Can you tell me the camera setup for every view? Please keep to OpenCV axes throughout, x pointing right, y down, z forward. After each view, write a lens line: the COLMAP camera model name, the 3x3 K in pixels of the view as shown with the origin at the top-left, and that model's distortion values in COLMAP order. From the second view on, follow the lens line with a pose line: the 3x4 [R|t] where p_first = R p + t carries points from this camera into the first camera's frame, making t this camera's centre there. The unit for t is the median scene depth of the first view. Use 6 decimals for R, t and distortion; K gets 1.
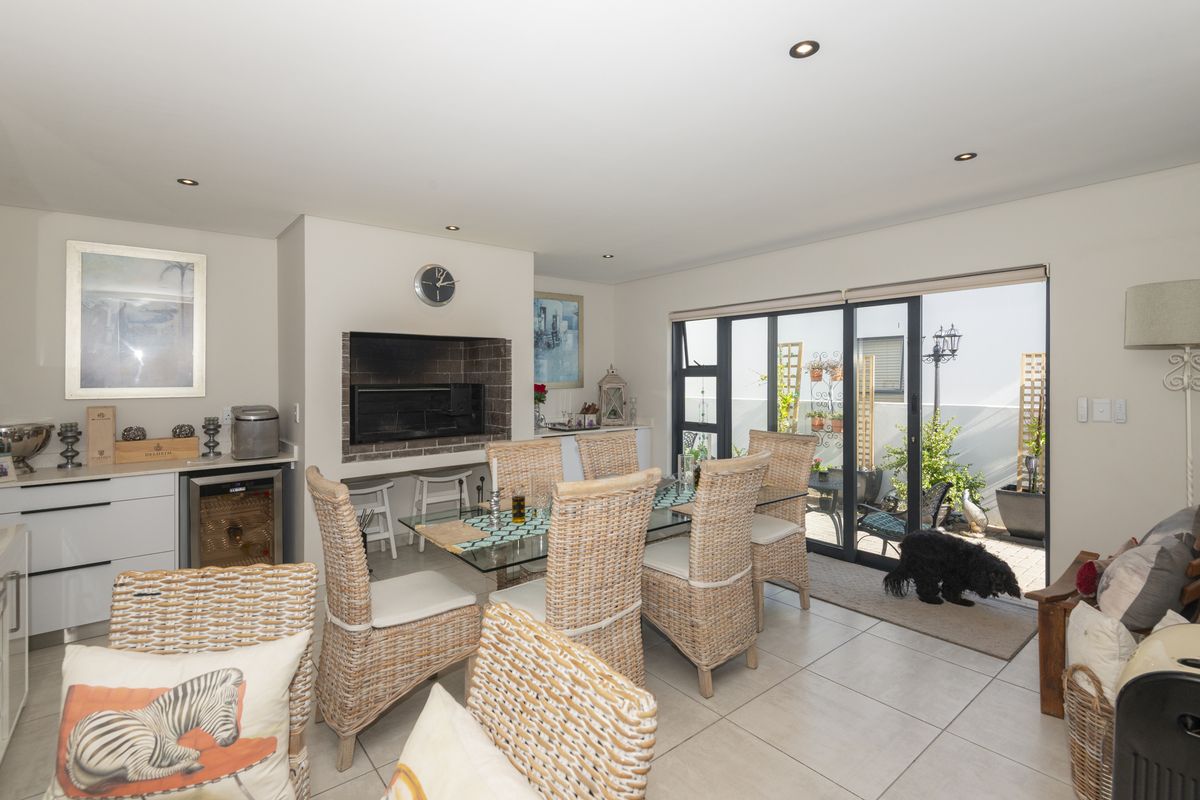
lens RADIAL K [[552.2, 0, 606.8], [0, 552.2, 393.8], [0, 0, 1]] dist [0.001897, -0.000343]
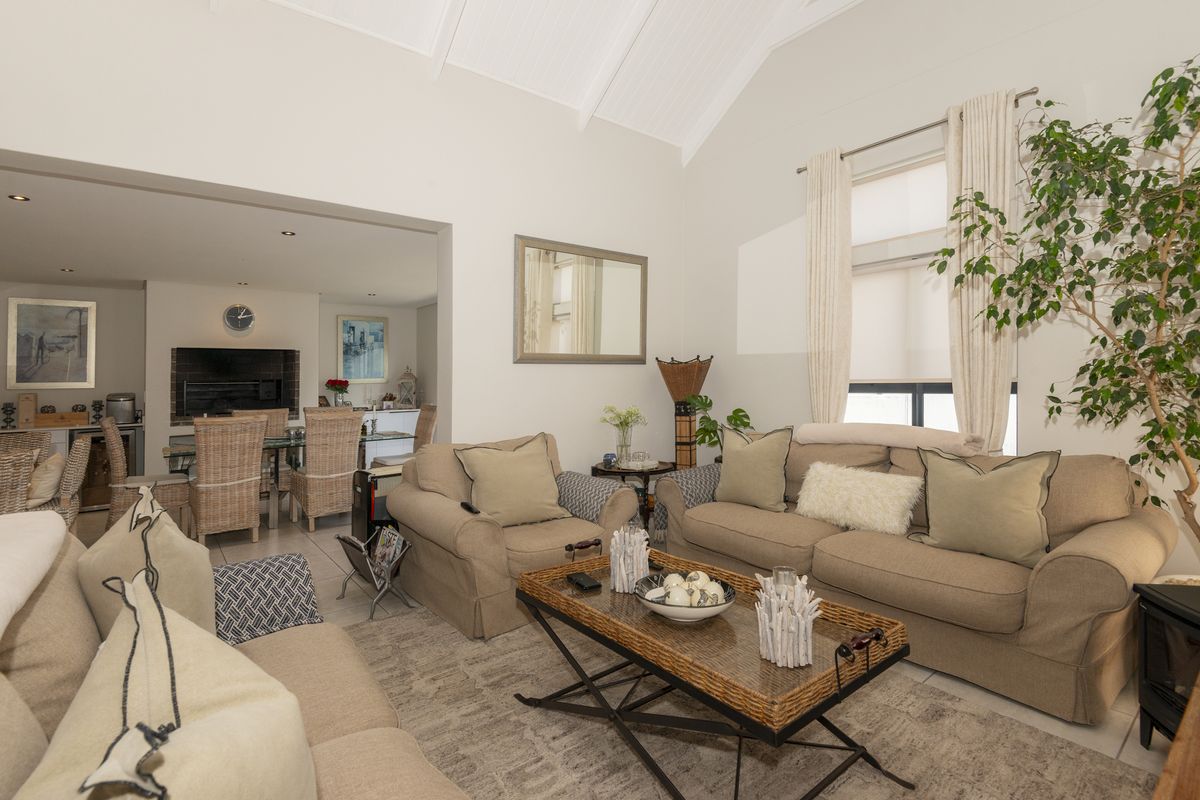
lens RADIAL K [[552.2, 0, 593.6], [0, 552.2, 392.2], [0, 0, 1]] dist [0.001897, -0.000343]
pose [[0.999646, -0.012311, -0.023566, 0.809677], [0.012106, 0.999888, -0.008833, 0.050516], [0.023672, 0.008544, 0.999683, -0.621820]]
